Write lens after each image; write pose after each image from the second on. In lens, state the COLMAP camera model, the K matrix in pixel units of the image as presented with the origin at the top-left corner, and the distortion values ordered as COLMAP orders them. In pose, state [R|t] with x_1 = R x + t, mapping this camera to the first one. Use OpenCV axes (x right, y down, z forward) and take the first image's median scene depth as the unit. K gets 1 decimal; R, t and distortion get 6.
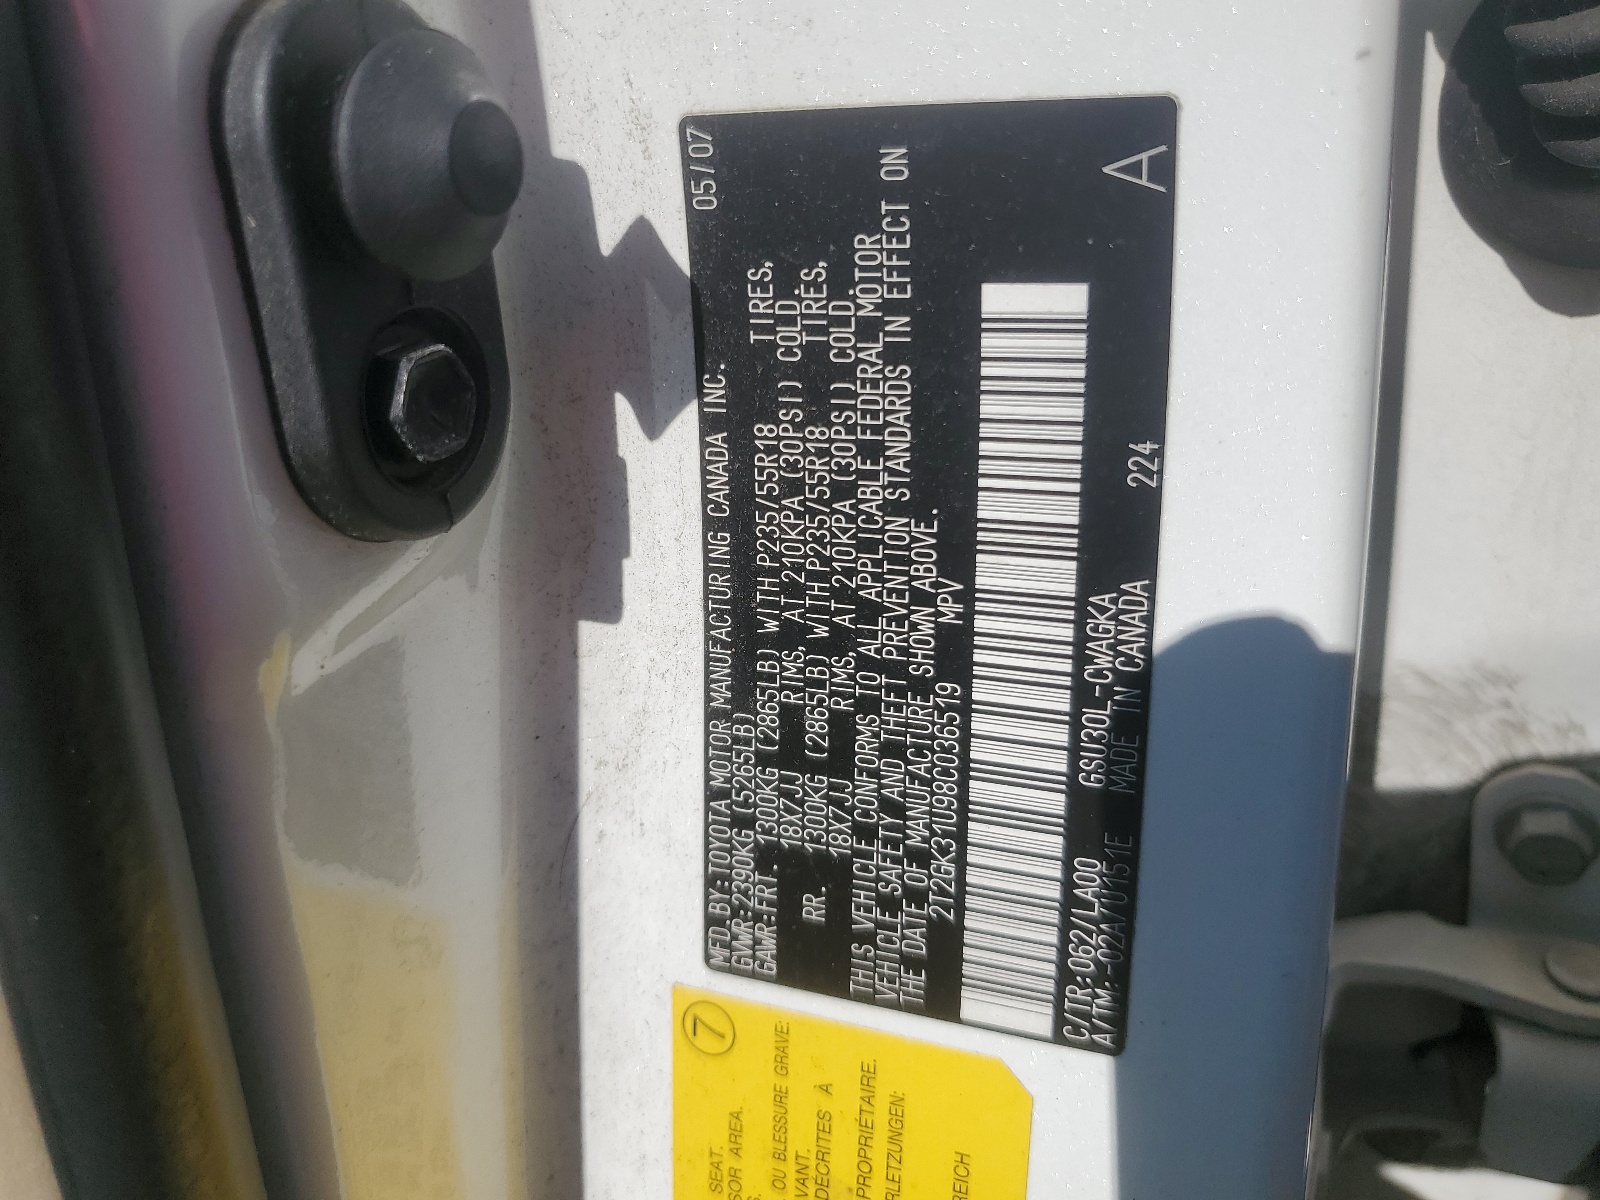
lens RADIAL K [[1208.5, 0, 800.6], [0, 1208.5, 600.1], [0, 0, 1]] dist [0.009133, 0.000922]
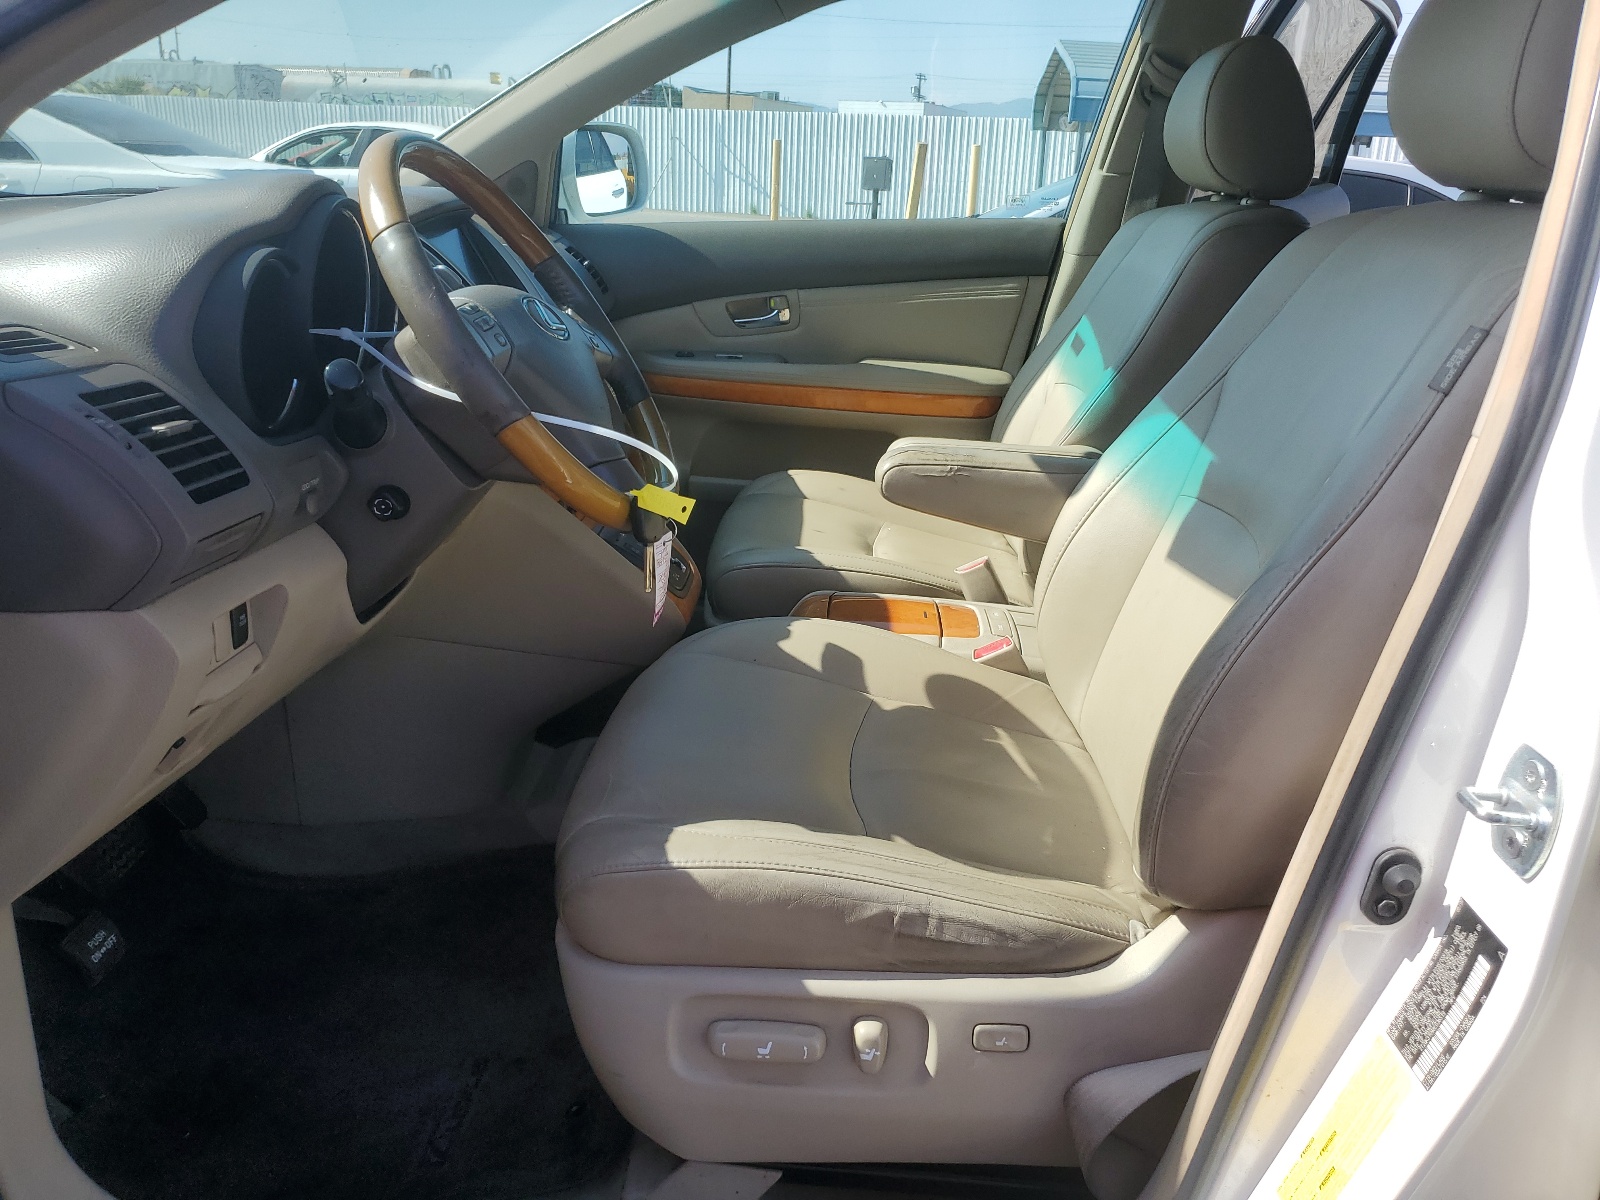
lens RADIAL K [[1208.5, 0, 799.1], [0, 1208.5, 599.2], [0, 0, 1]] dist [0.009133, 0.000922]
pose [[0.352083, 0.411886, -0.840468, 2.759221], [-0.486920, 0.847490, 0.211350, -1.172035], [0.799341, 0.334828, 0.498943, -4.354340]]
